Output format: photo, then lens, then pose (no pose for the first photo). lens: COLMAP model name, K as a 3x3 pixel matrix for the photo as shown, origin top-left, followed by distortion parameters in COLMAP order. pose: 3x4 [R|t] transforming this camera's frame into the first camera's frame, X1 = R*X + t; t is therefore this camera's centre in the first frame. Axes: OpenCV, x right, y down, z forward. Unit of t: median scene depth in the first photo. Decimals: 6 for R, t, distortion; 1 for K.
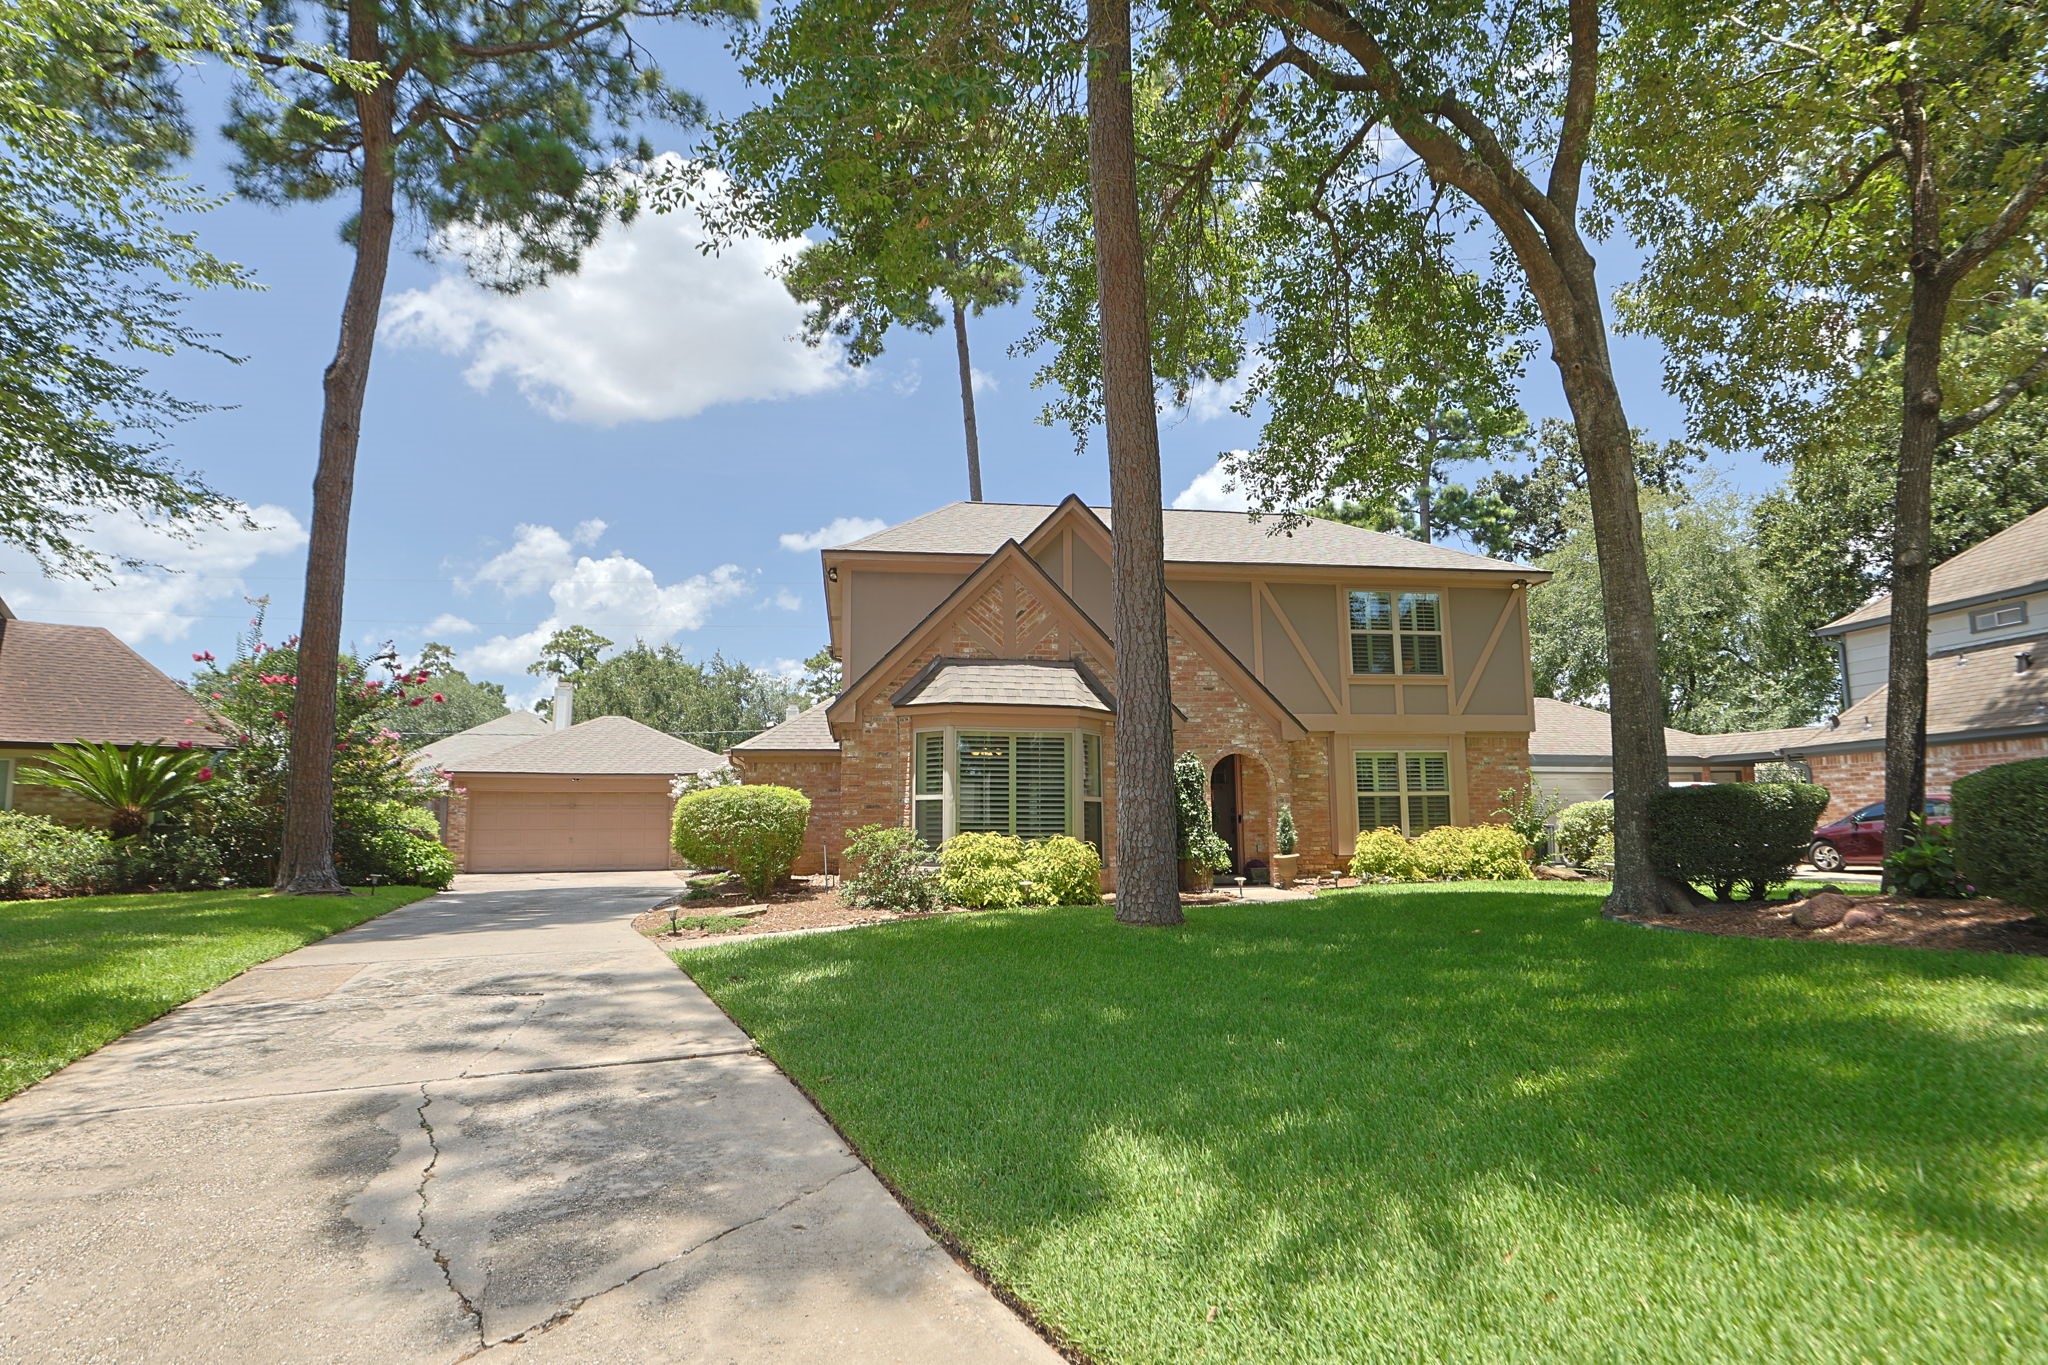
lens RADIAL K [[990.6, 0, 1010.0], [0, 990.6, 692.9], [0, 0, 1]] dist [-0.041517, 0.010861]
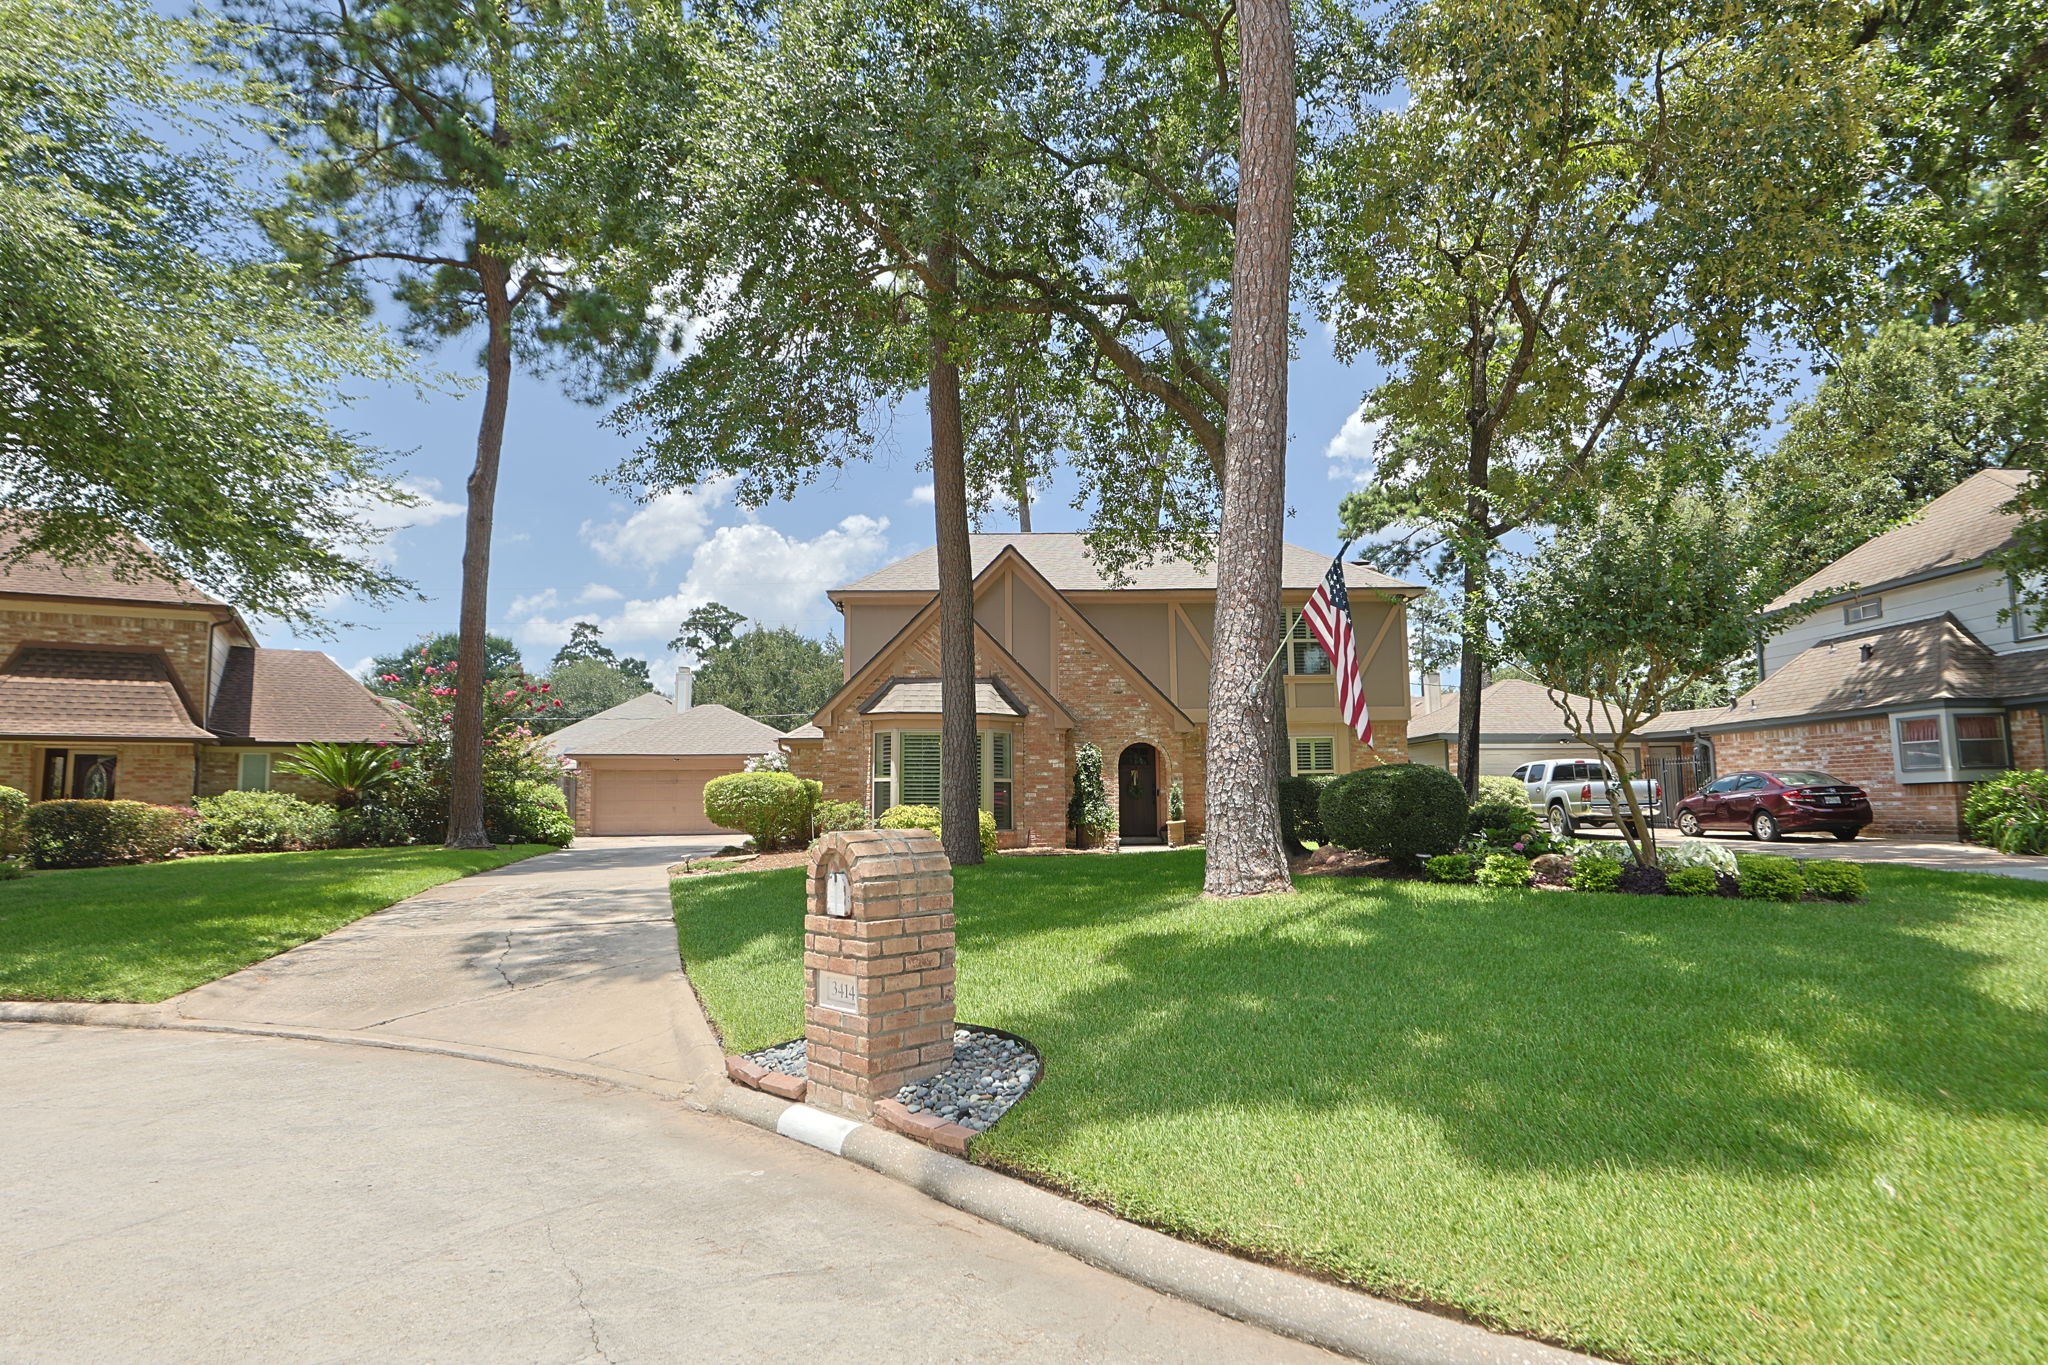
lens RADIAL K [[990.6, 0, 1034.7], [0, 990.6, 677.1], [0, 0, 1]] dist [-0.041517, 0.010861]
pose [[0.994440, -0.015406, -0.104169, 0.233416], [0.017361, 0.999689, 0.017890, -0.050294], [0.103861, -0.019599, 0.994399, -0.301969]]
